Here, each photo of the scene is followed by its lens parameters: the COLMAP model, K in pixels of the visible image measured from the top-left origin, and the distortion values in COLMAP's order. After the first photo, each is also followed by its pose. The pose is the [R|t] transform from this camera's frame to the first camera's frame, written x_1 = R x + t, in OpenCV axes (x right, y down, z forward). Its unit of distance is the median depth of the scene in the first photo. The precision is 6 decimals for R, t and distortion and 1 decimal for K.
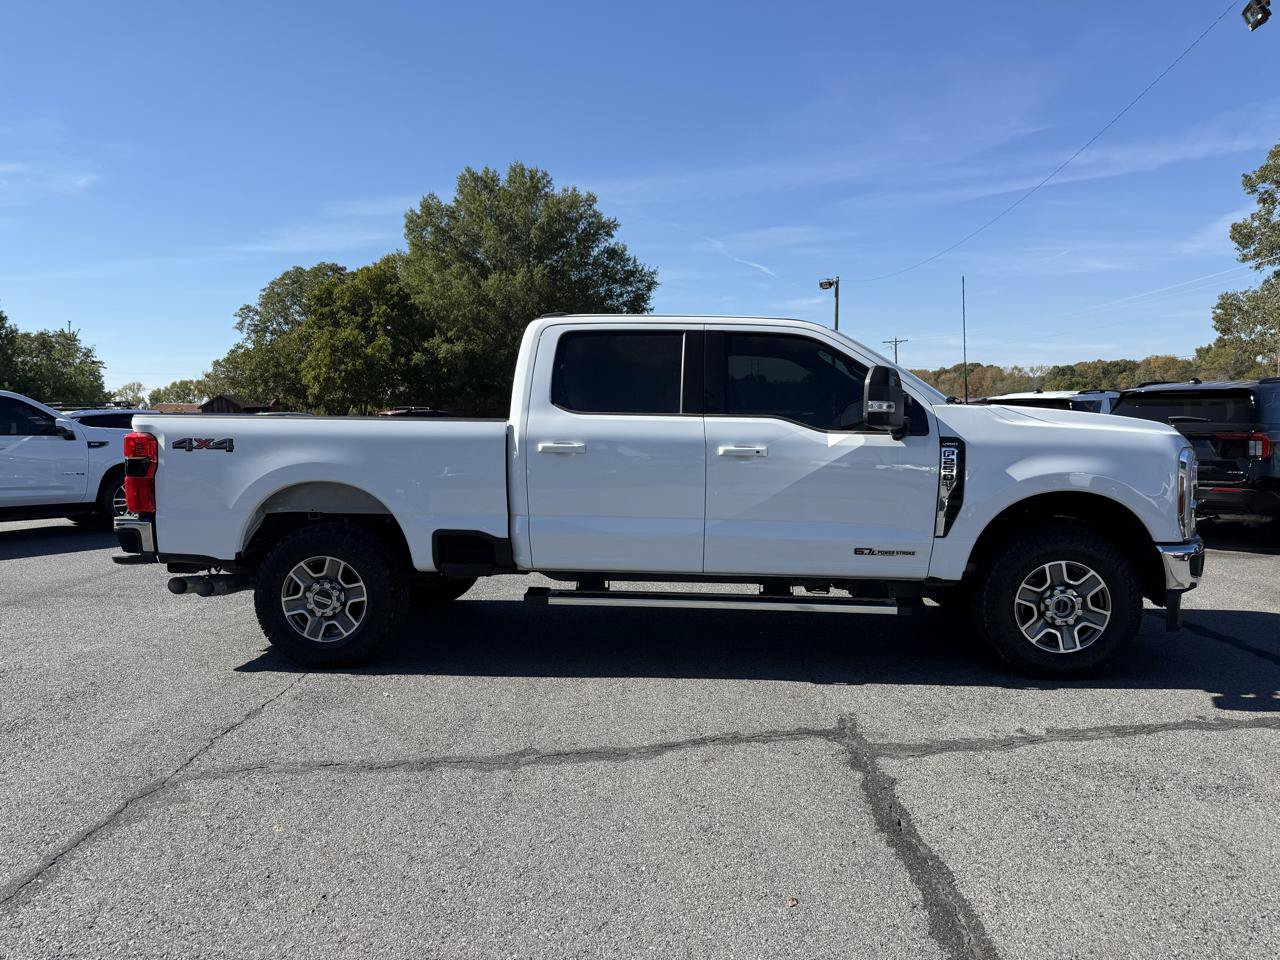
lens RADIAL K [[896.0, 0, 645.4], [0, 896.0, 483.3], [0, 0, 1]] dist [0.097571, -0.137706]
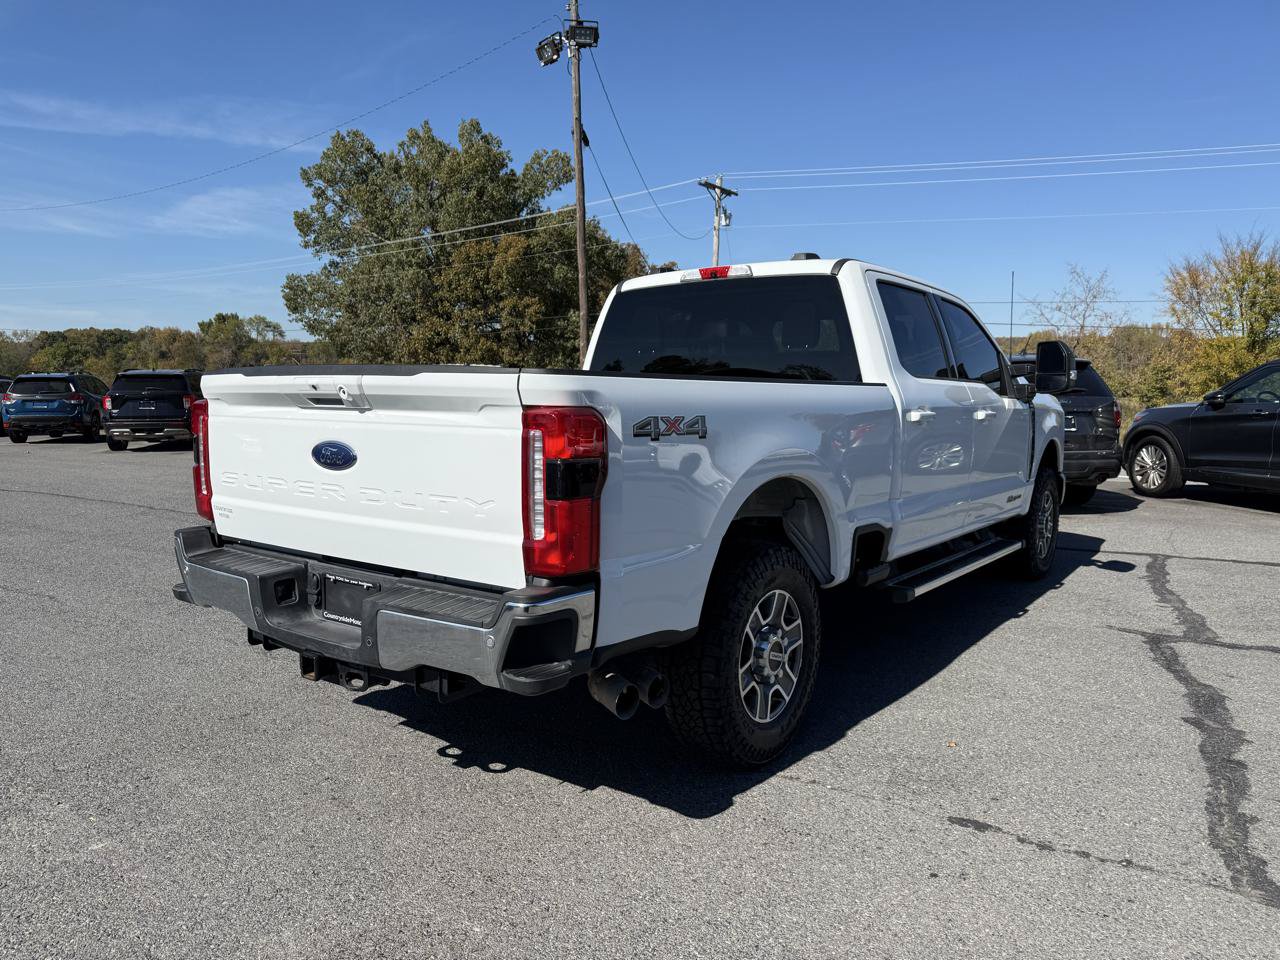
lens RADIAL K [[904.9, 0, 640.8], [0, 904.9, 476.0], [0, 0, 1]] dist [0.034811, -0.051357]
pose [[0.524907, -0.078765, 0.847508, -0.091687], [0.058609, 0.996691, 0.056330, -0.004295], [-0.849140, 0.020104, 0.527786, 0.070511]]
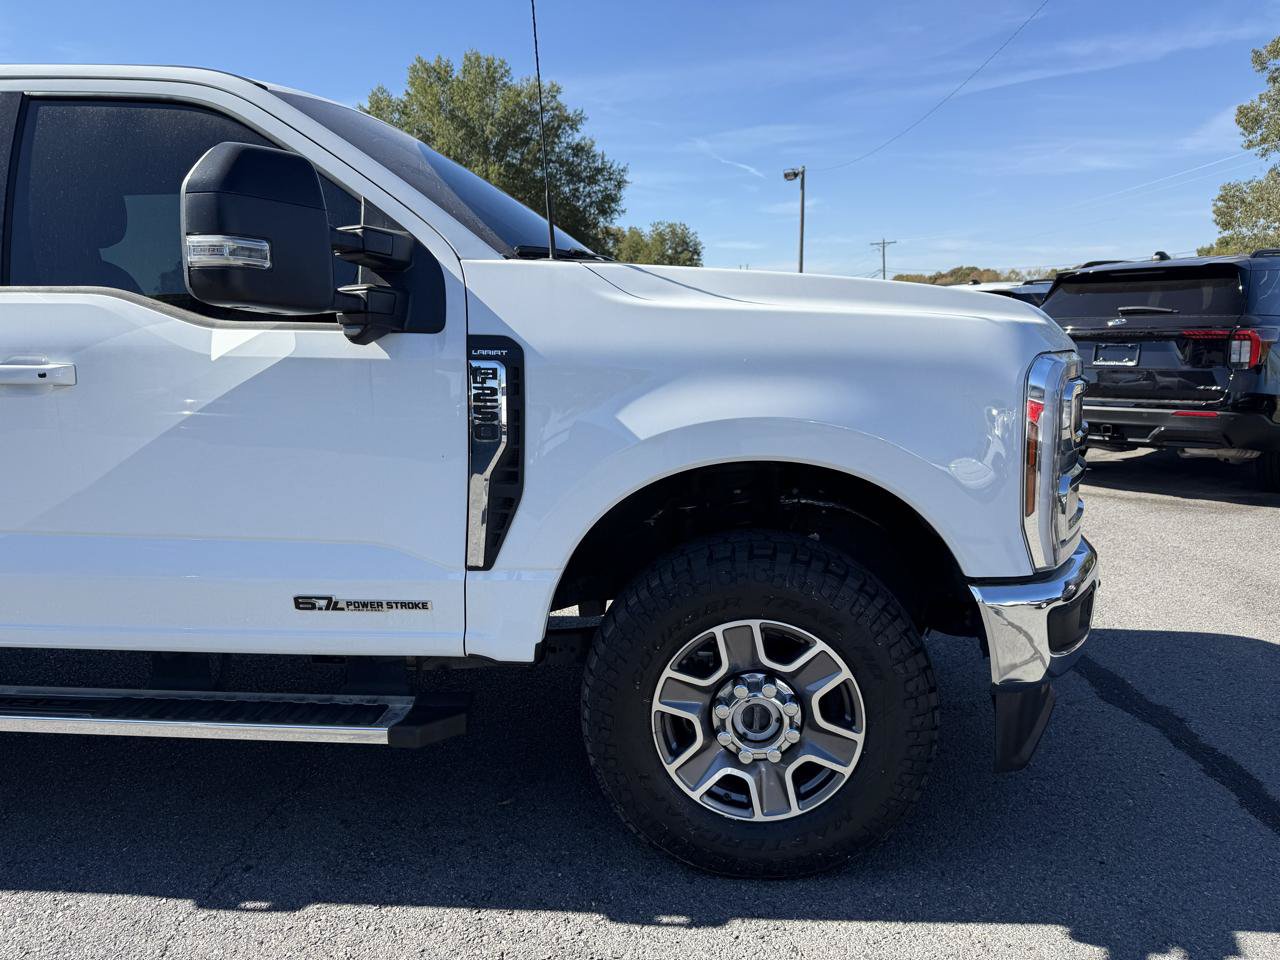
lens RADIAL K [[904.9, 0, 640.8], [0, 904.9, 476.0], [0, 0, 1]] dist [0.034811, -0.051357]
pose [[0.999912, -0.013246, -0.001077, 0.036334], [0.013290, 0.995991, 0.088457, -0.001973], [-0.000099, -0.088463, 0.996079, 0.051526]]
